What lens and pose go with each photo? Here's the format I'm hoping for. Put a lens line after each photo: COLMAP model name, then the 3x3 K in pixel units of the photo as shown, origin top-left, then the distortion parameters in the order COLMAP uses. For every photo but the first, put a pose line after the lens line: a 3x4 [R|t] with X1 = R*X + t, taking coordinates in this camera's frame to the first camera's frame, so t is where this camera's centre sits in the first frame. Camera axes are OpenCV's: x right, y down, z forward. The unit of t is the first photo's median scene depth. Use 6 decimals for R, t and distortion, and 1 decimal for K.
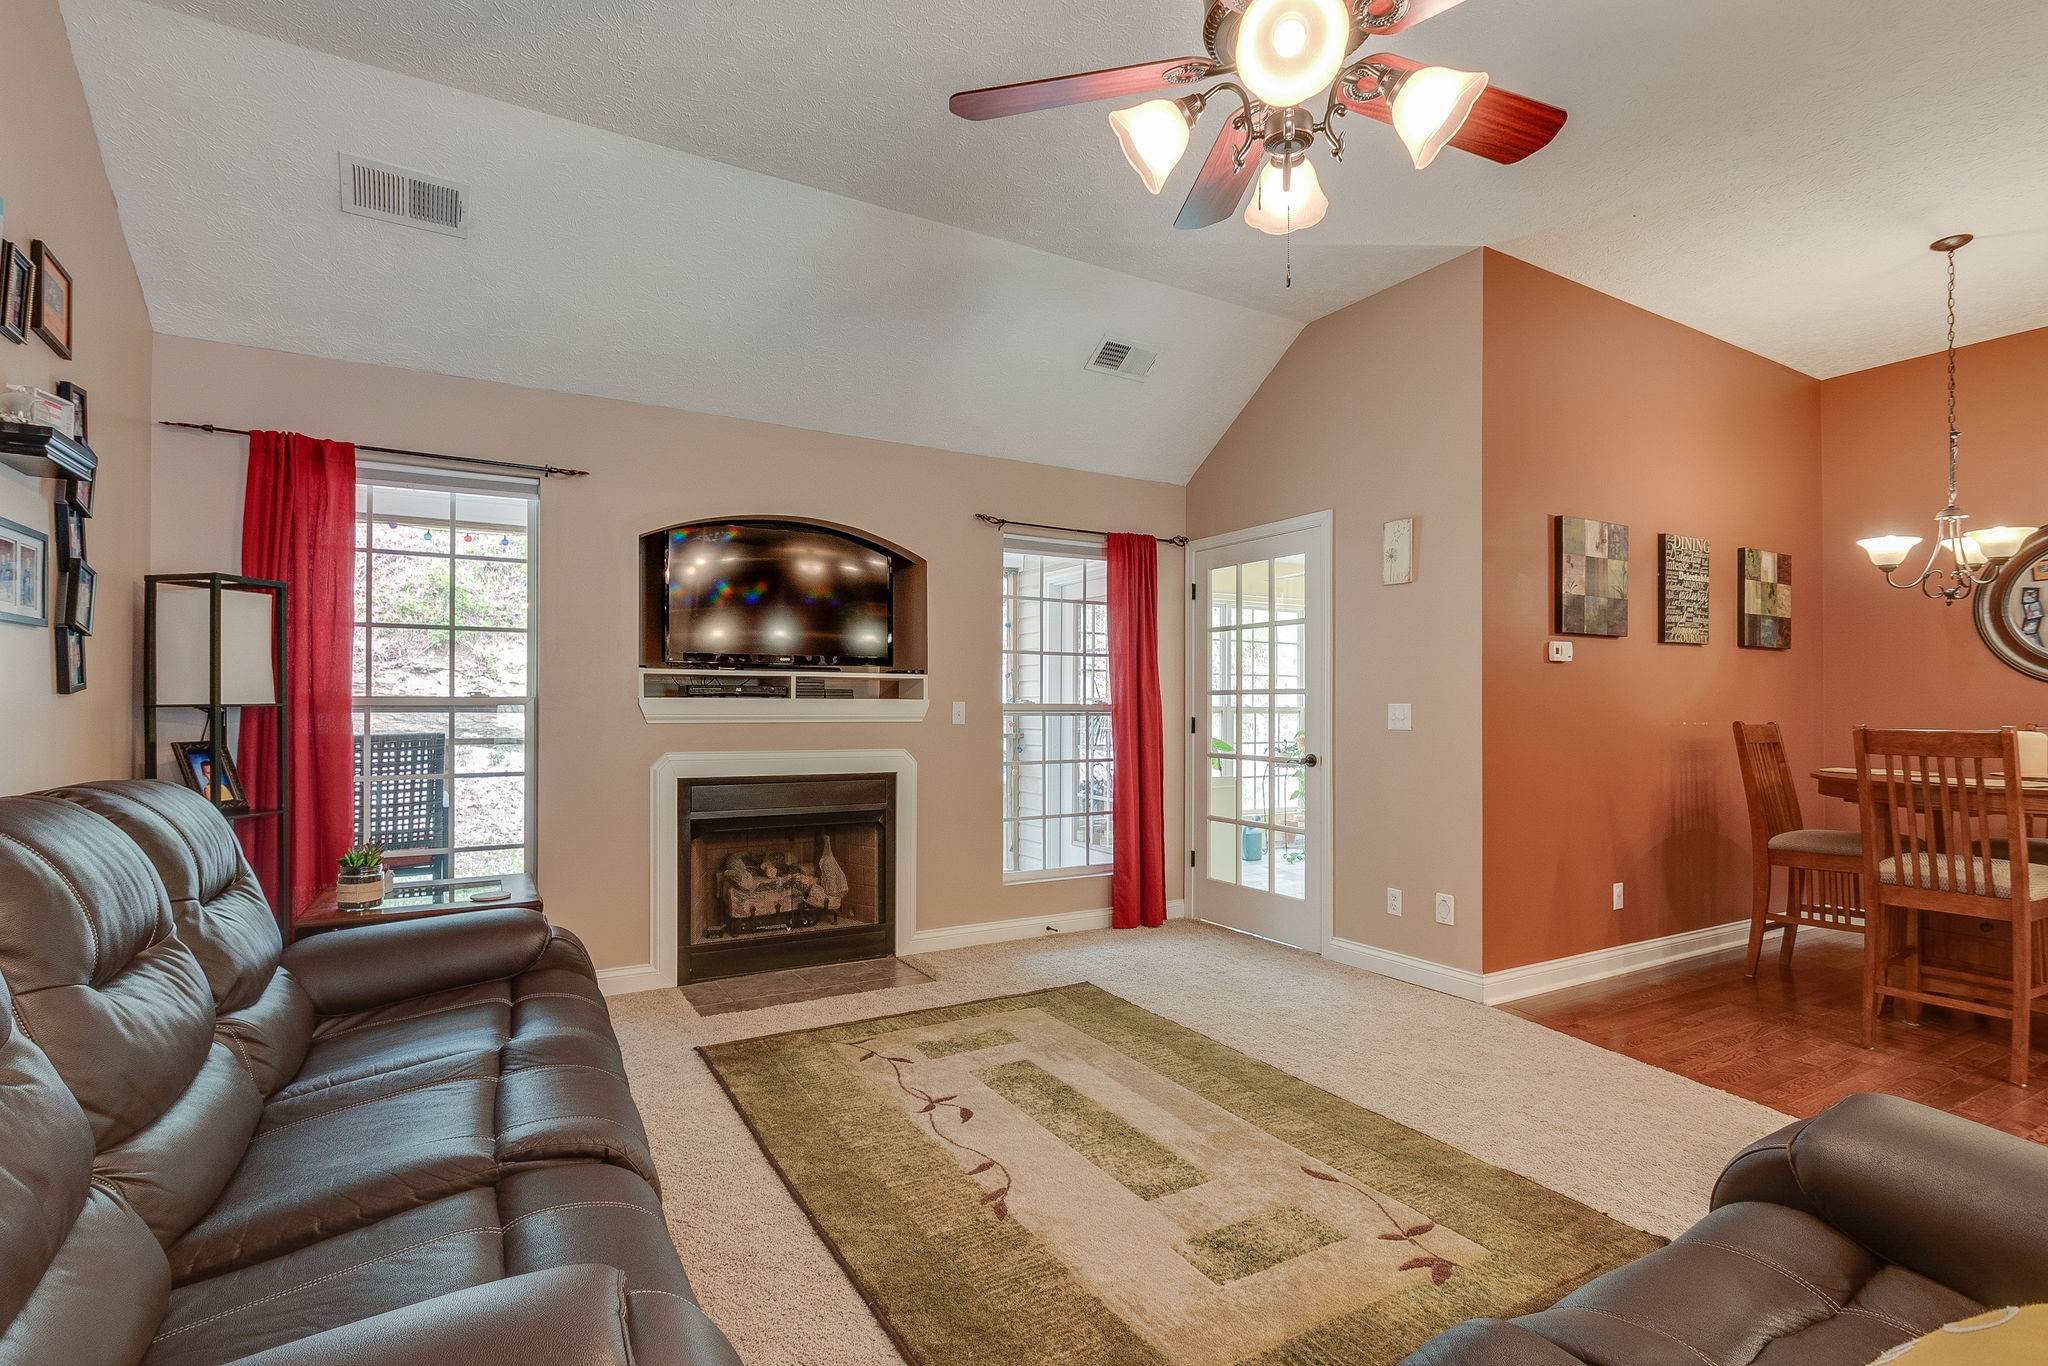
lens RADIAL K [[963.1, 0, 1018.6], [0, 963.1, 703.4], [0, 0, 1]] dist [-0.000557, -0.000480]
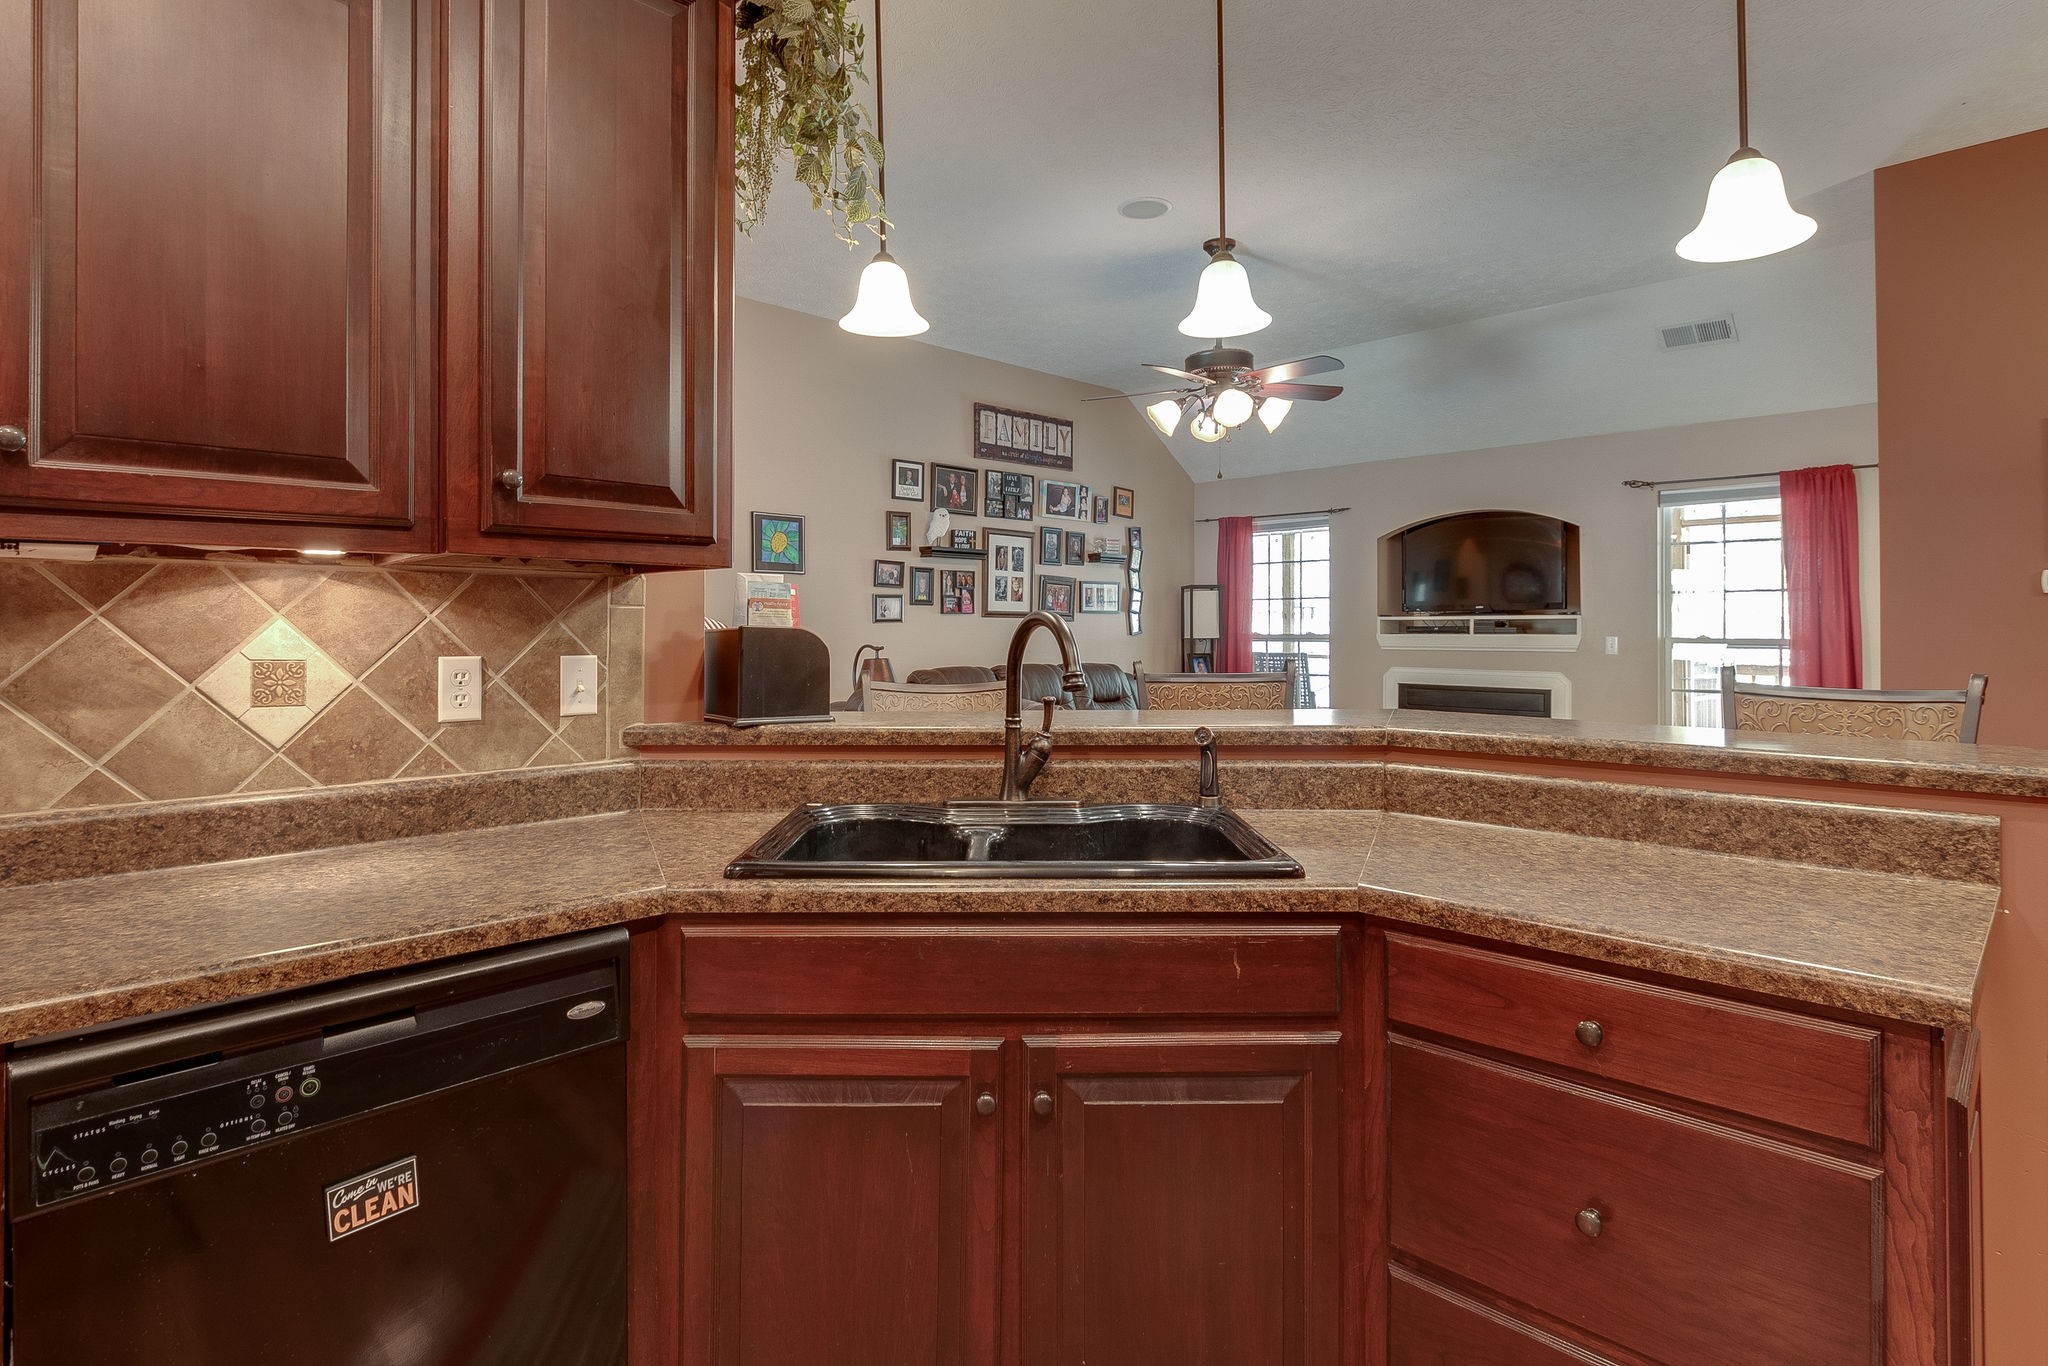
lens RADIAL K [[1061.7, 0, 998.0], [0, 1061.7, 625.0], [0, 0, 1]] dist [-0.010261, -0.001091]
pose [[0.244372, -0.004551, -0.969671, 1.326946], [0.006915, 0.999972, -0.002950, -0.022416], [0.969657, -0.005984, 0.244397, -0.113743]]
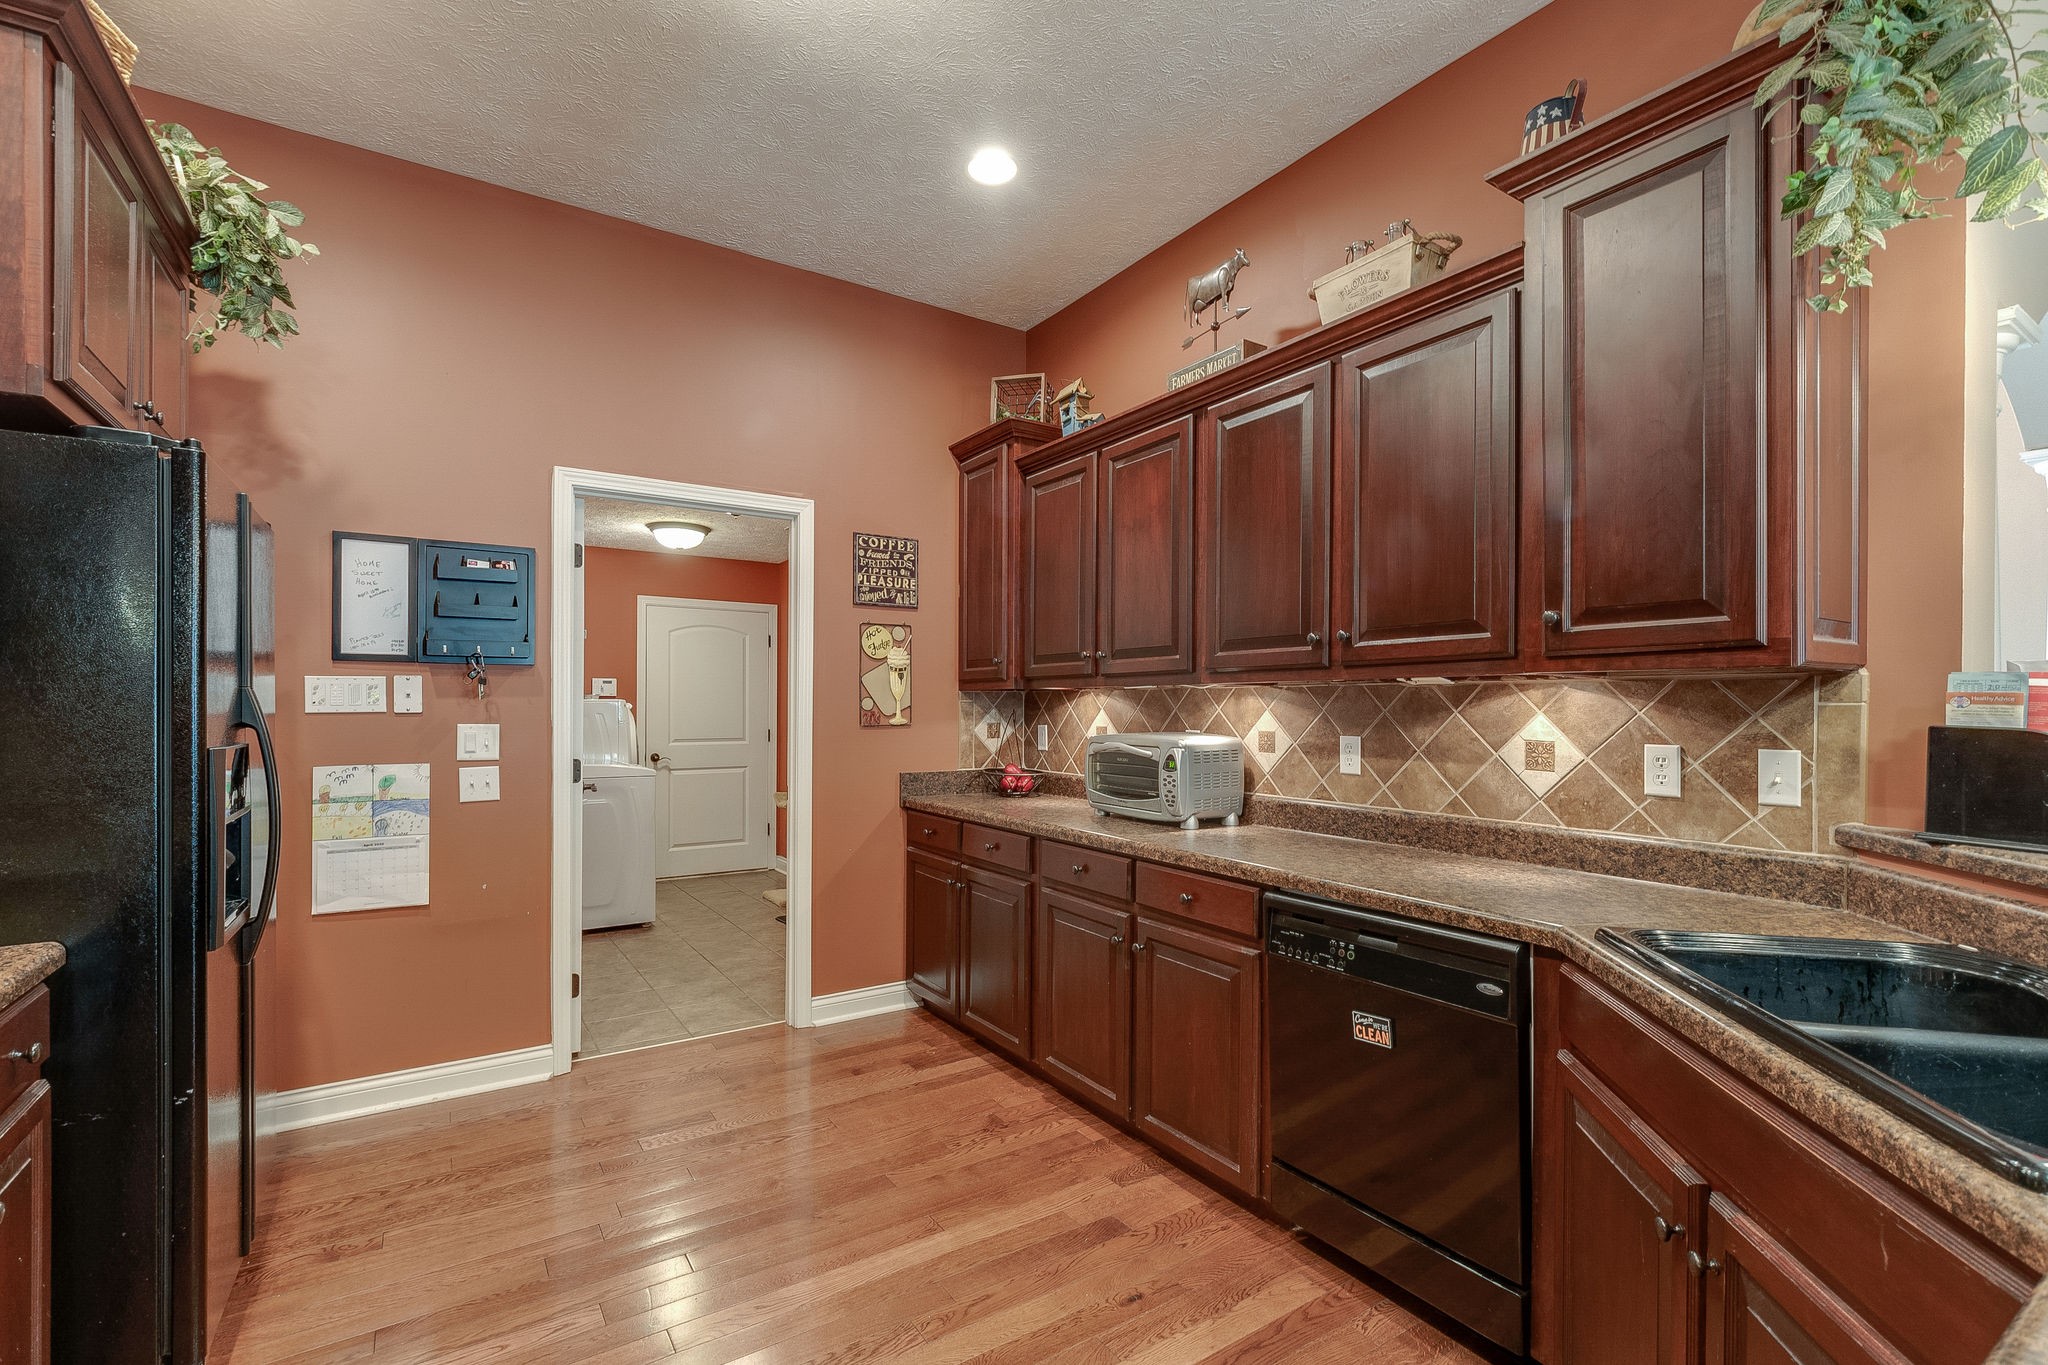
lens RADIAL K [[938.0, 0, 1010.8], [0, 938.0, 697.1], [0, 0, 1]] dist [-0.003524, -0.001249]
pose [[-0.999733, -0.004720, -0.022625, 1.188211], [-0.004414, 0.999899, -0.013535, -0.030034], [0.022687, -0.013432, -0.999652, 0.300294]]
